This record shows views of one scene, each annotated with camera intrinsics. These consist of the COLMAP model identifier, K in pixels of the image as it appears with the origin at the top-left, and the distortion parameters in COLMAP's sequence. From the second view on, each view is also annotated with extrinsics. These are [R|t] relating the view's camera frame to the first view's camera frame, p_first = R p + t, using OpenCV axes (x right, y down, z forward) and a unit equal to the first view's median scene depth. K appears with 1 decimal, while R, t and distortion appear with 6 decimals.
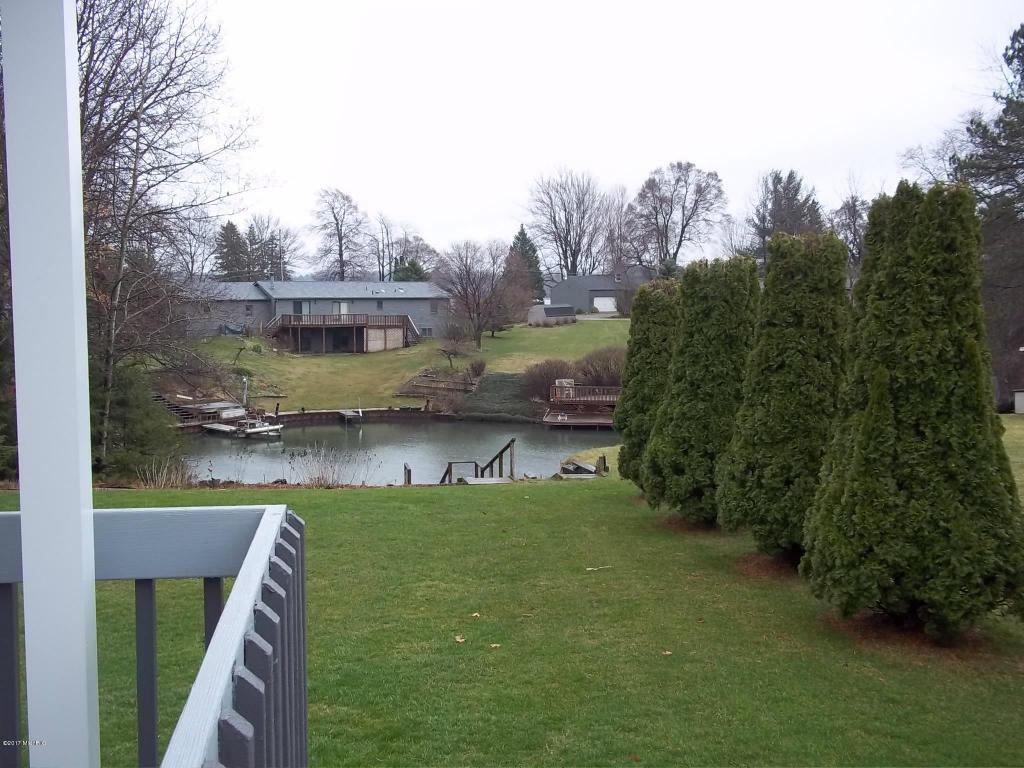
lens RADIAL K [[1101.0, 0, 518.3], [0, 1101.0, 388.5], [0, 0, 1]] dist [0.009782, 0.000000]
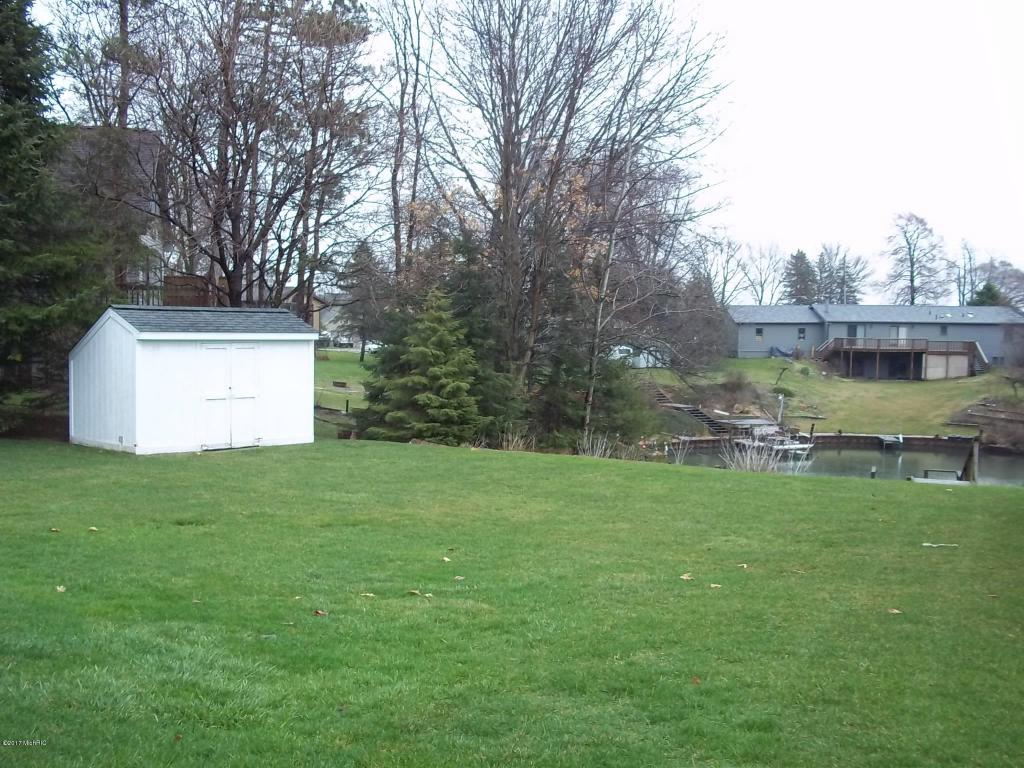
lens RADIAL K [[1101.0, 0, 518.1], [0, 1101.0, 378.4], [0, 0, 1]] dist [0.009782, 0.000000]
pose [[0.866621, 0.034473, -0.497775, 0.029134], [-0.055577, 0.998072, -0.027638, 0.011114], [0.495862, 0.051617, 0.866866, 0.017772]]
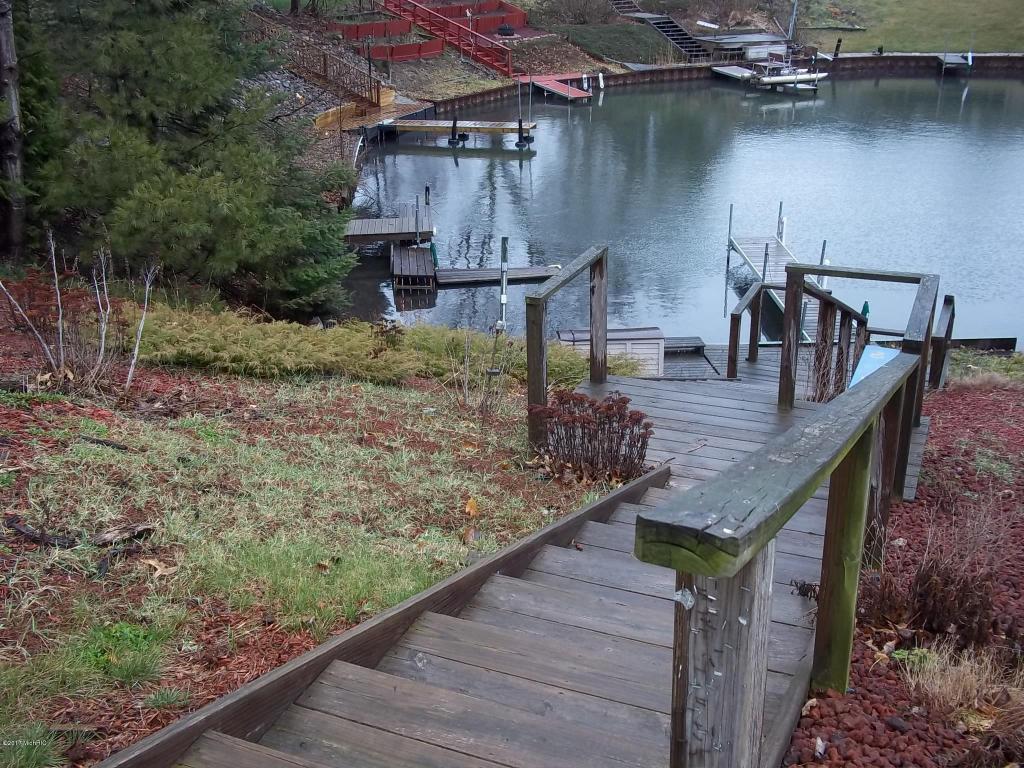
lens RADIAL K [[1101.0, 0, 515.1], [0, 1101.0, 384.6], [0, 0, 1]] dist [0.009782, 0.000000]
pose [[0.827268, 0.199646, -0.525138, 0.004817], [-0.030114, 0.949143, 0.313403, 0.006669], [0.561000, -0.243454, 0.791207, 0.241828]]
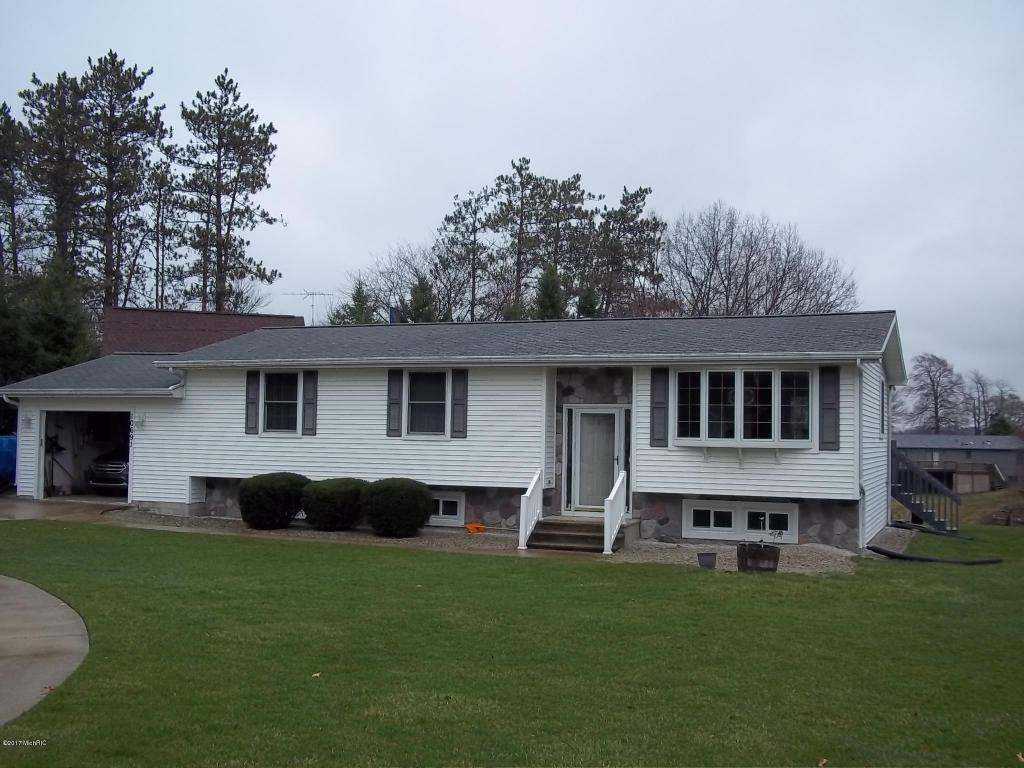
lens RADIAL K [[1101.0, 0, 511.7], [0, 1101.0, 379.7], [0, 0, 1]] dist [0.009782, 0.000000]
pose [[0.861461, -0.015077, -0.507600, 0.056931], [-0.060143, 0.989495, -0.131461, 0.031326], [0.504250, 0.143777, 0.851504, -0.280869]]
